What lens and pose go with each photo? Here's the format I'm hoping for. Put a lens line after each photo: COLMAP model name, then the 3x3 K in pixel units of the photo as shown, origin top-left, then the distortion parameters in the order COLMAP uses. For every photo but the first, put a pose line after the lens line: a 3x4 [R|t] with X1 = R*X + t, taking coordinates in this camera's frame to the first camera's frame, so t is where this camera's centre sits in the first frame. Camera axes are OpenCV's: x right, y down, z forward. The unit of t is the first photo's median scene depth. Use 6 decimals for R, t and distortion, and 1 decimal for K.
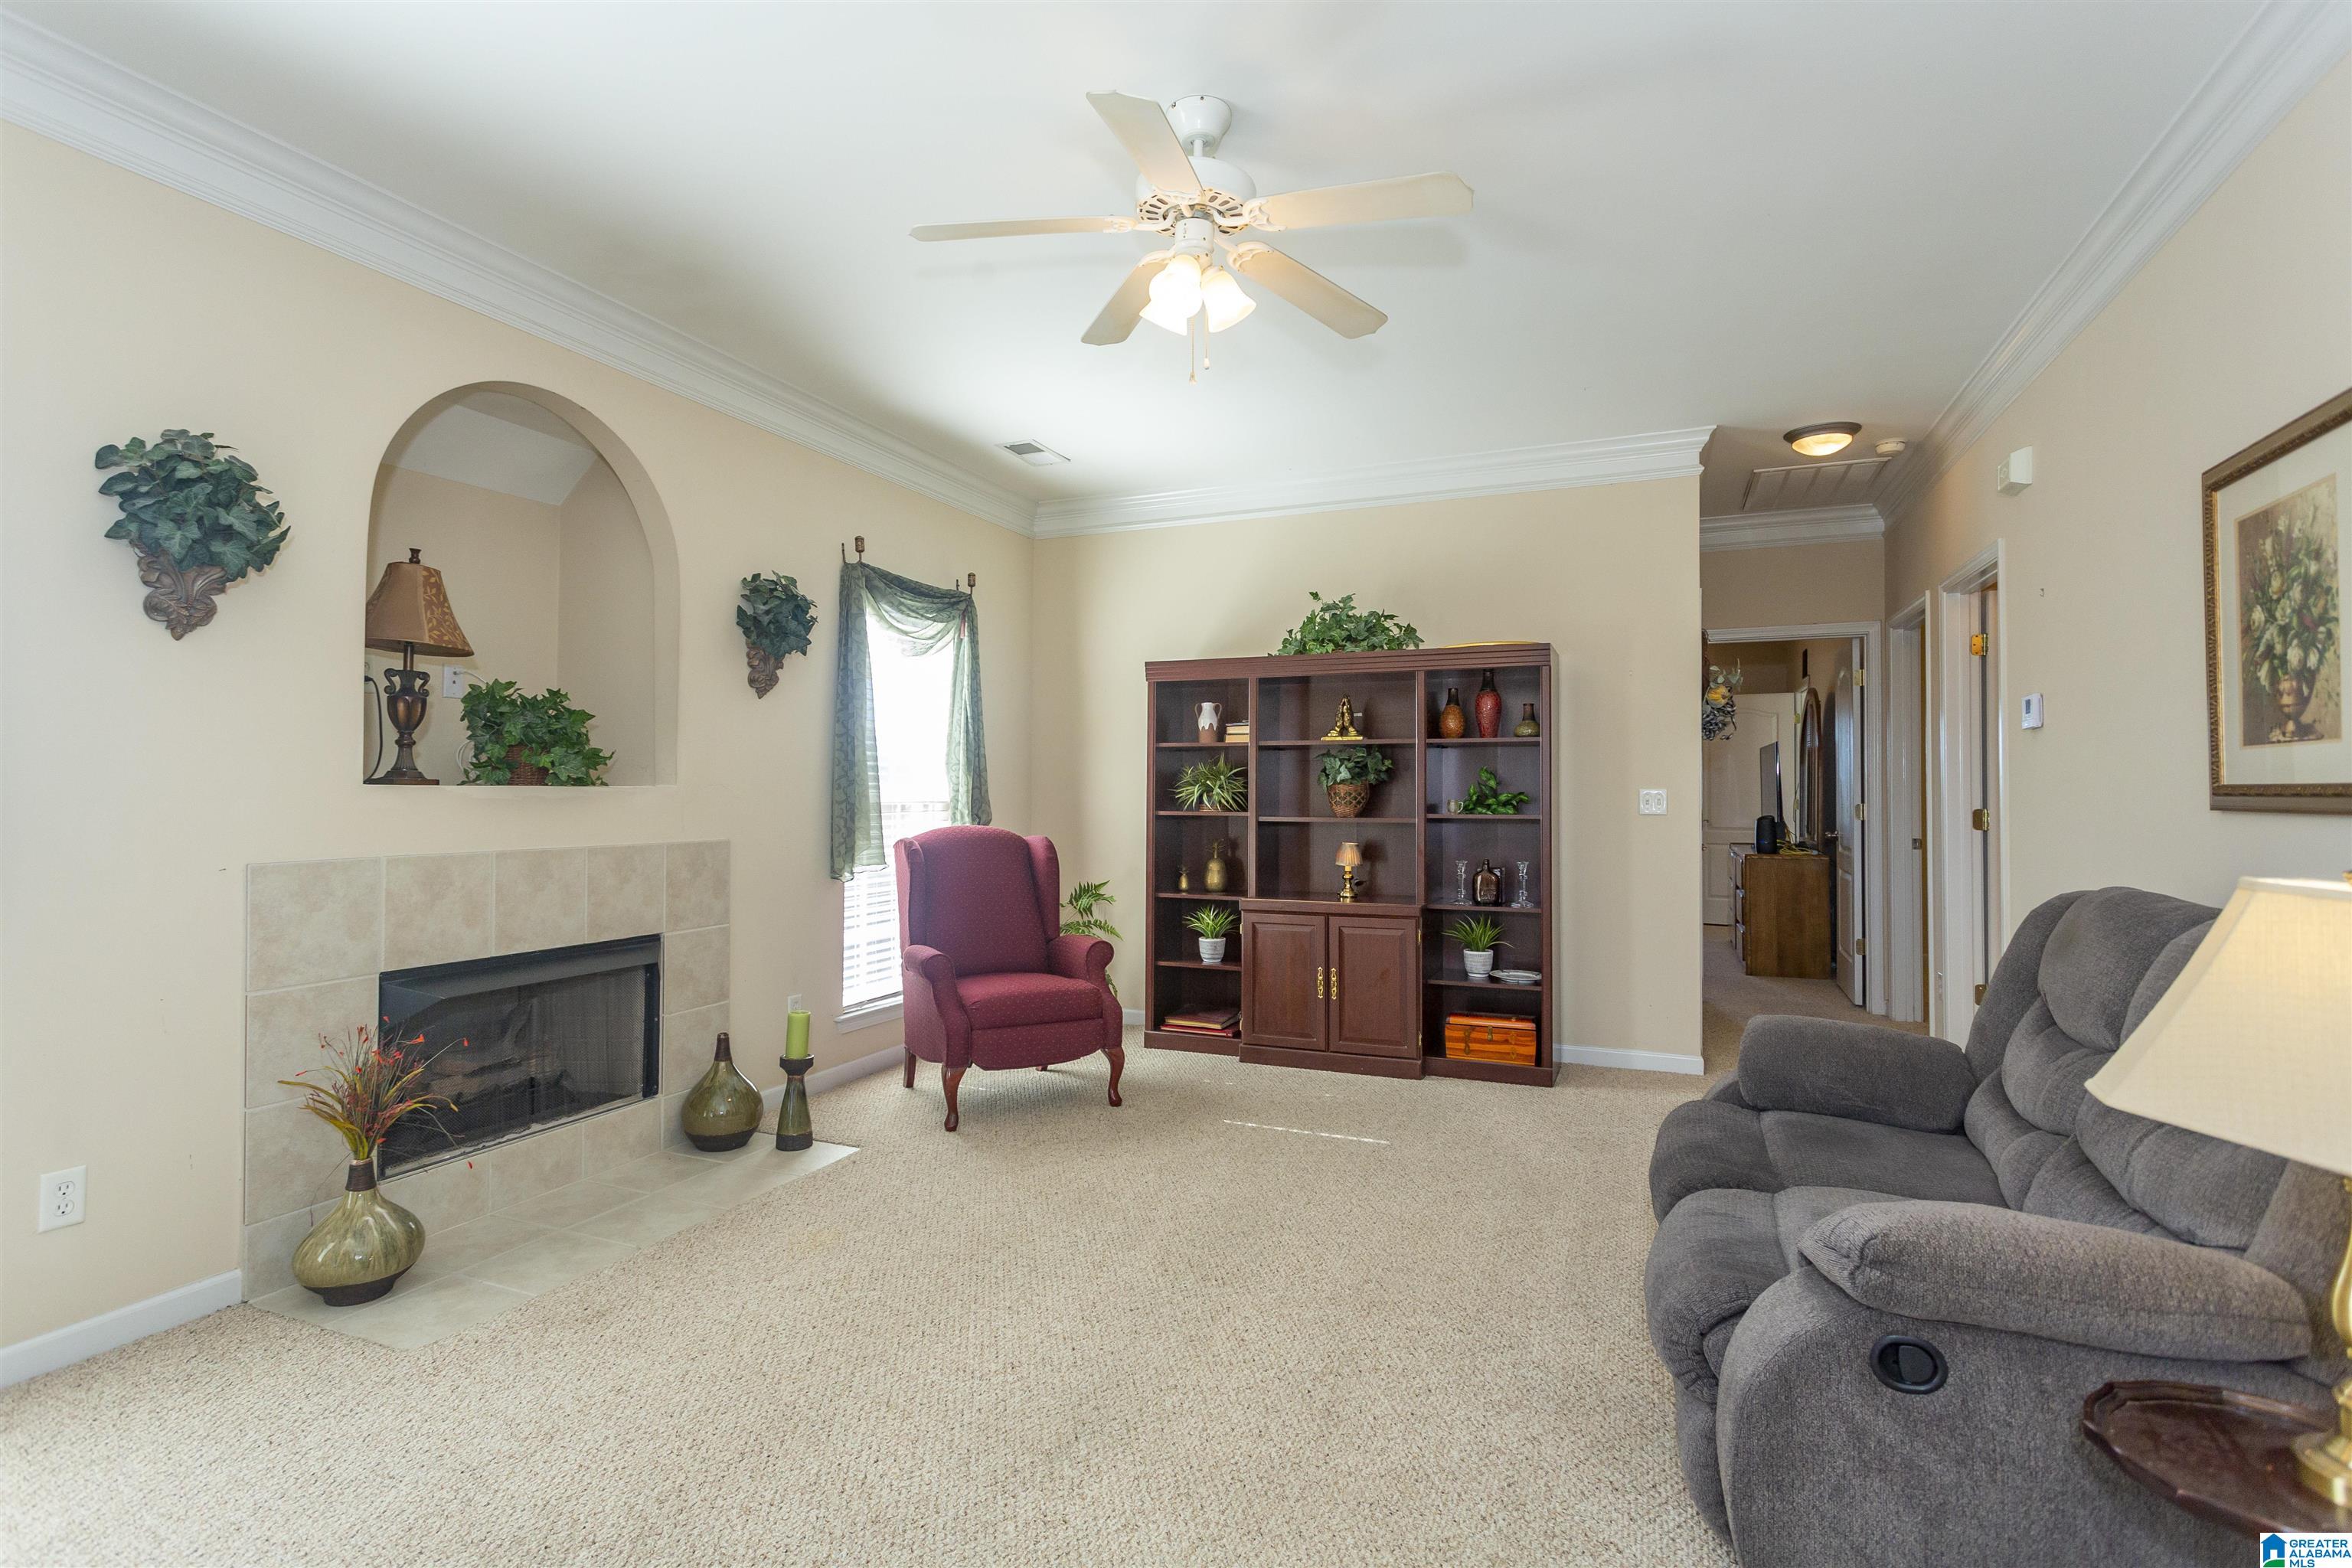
lens RADIAL K [[1120.4, 0, 1176.2], [0, 1120.4, 778.5], [0, 0, 1]] dist [-0.000567, 0.000015]
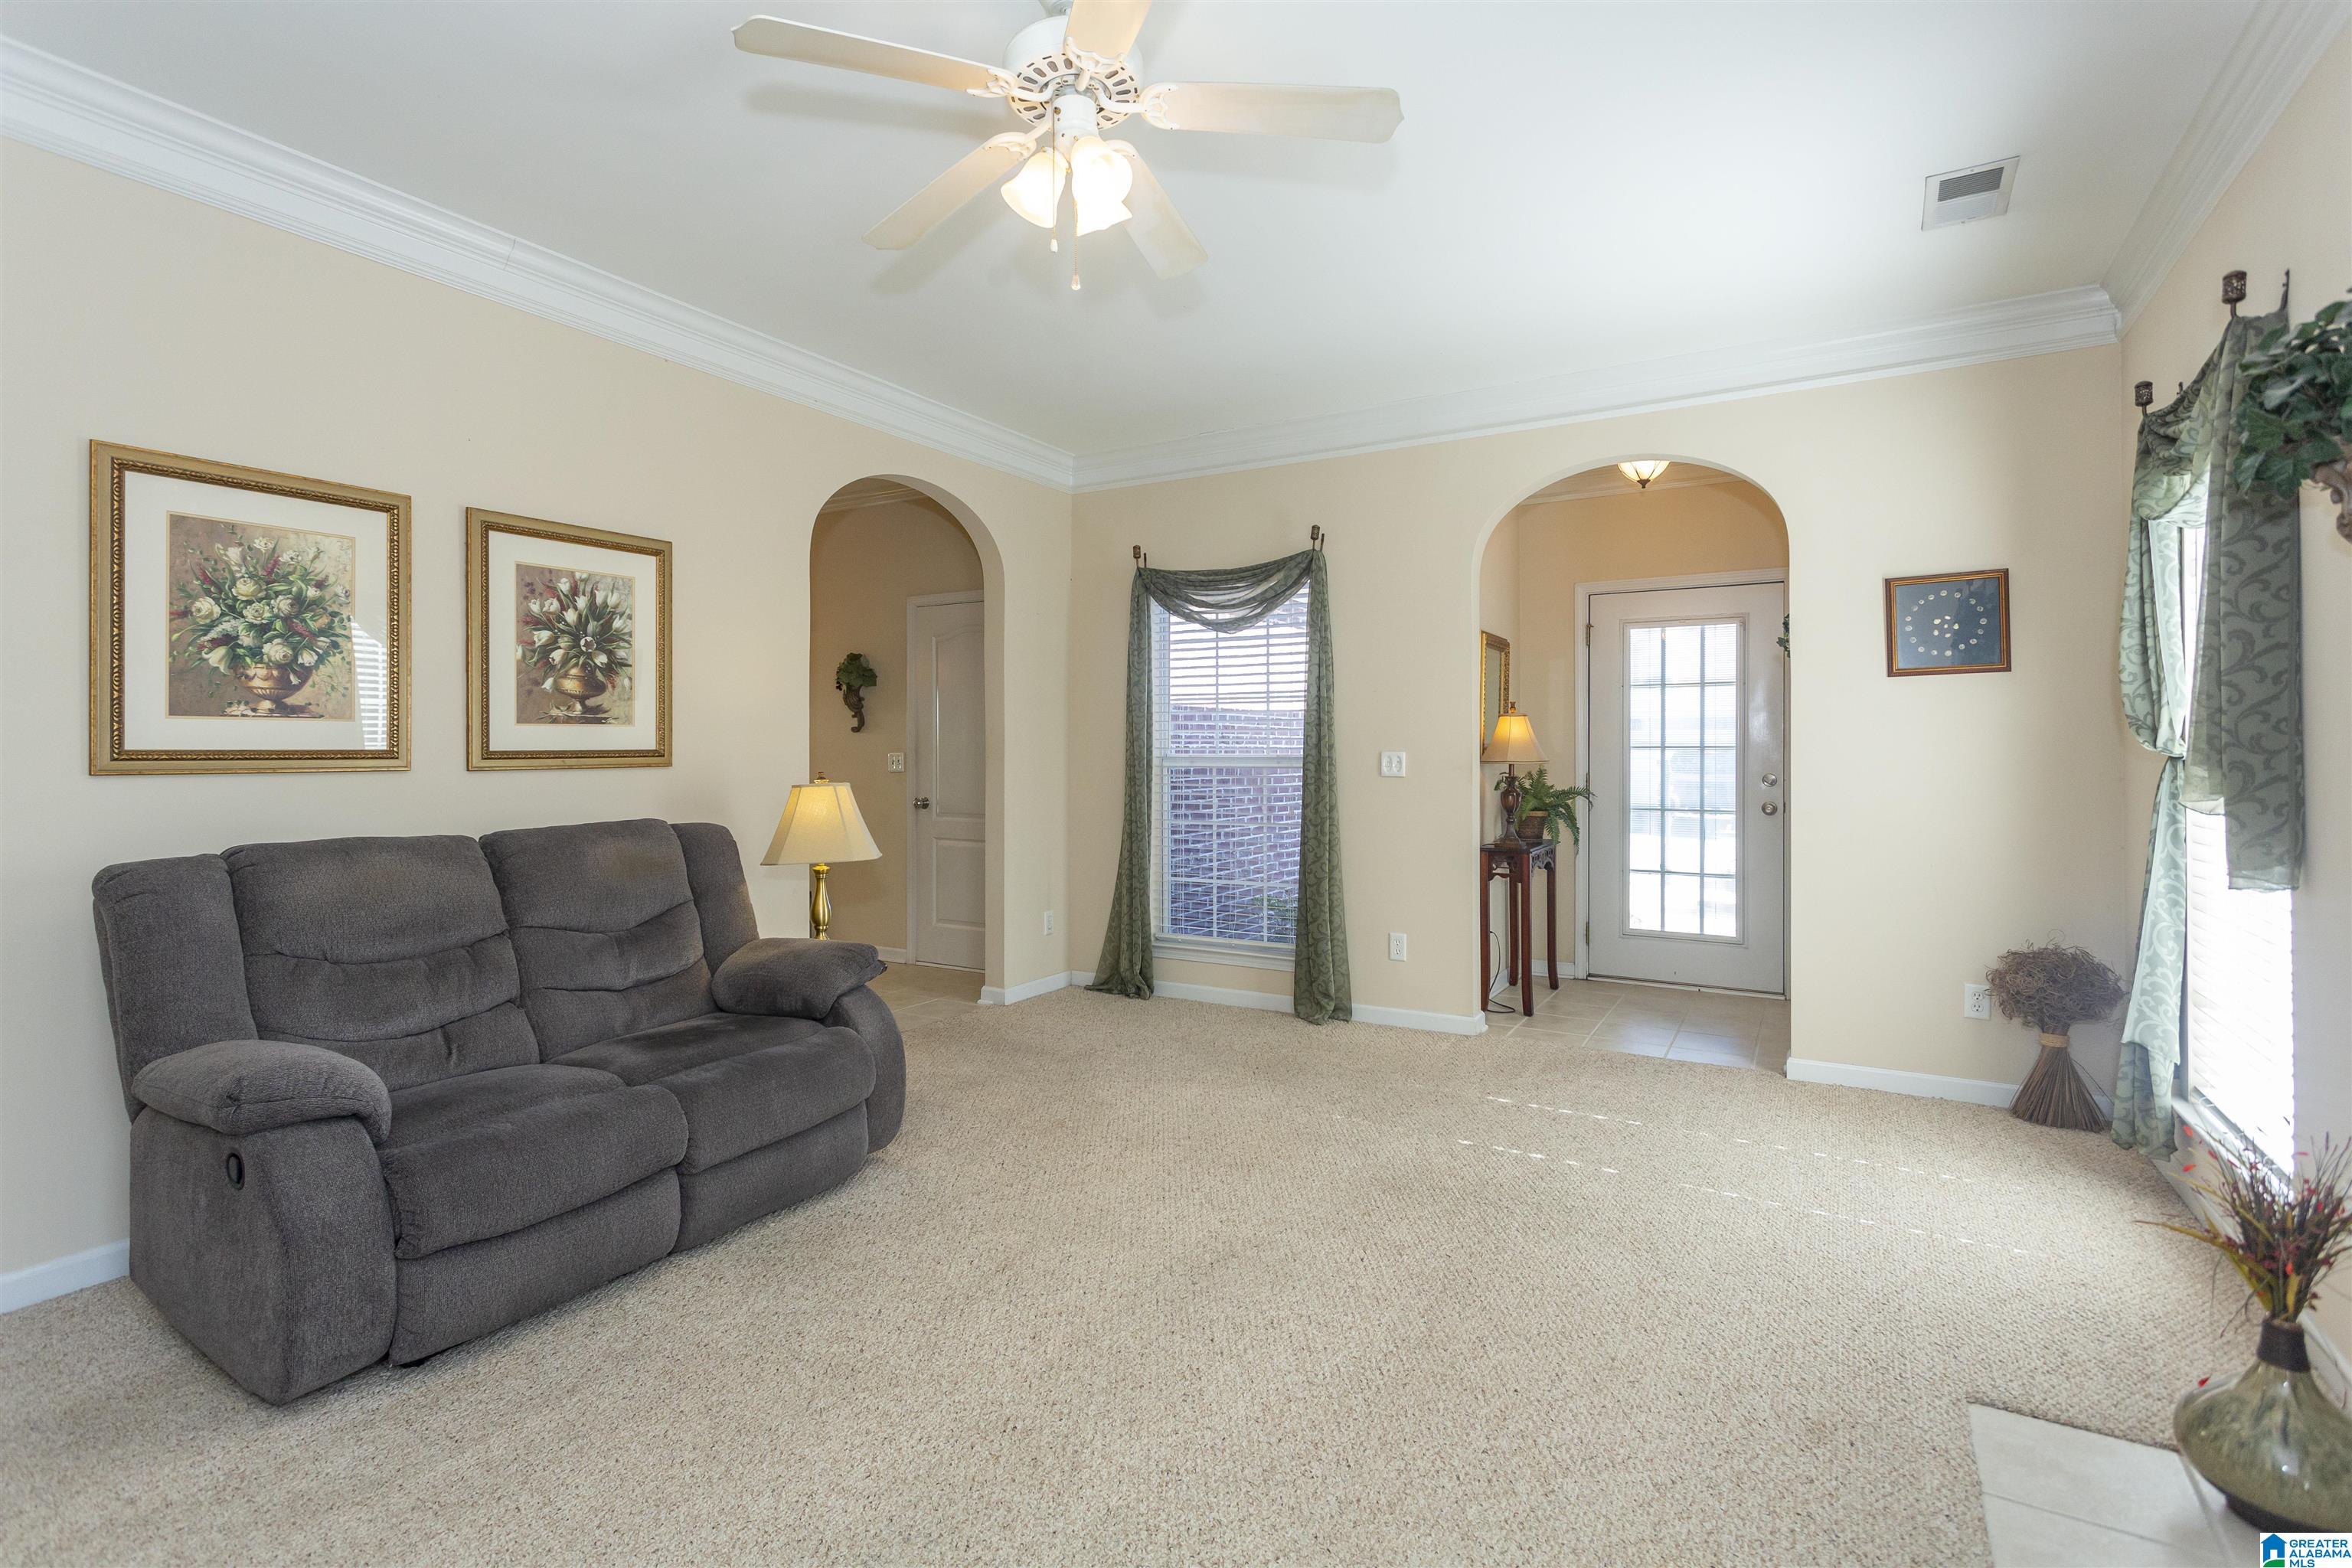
lens RADIAL K [[1120.4, 0, 1174.2], [0, 1120.4, 764.3], [0, 0, 1]] dist [-0.000567, 0.000015]
pose [[-0.990438, 0.000186, 0.137961, -0.202233], [0.000644, 0.999994, 0.003277, 0.017137], [-0.137959, 0.003334, -0.990432, 2.066399]]
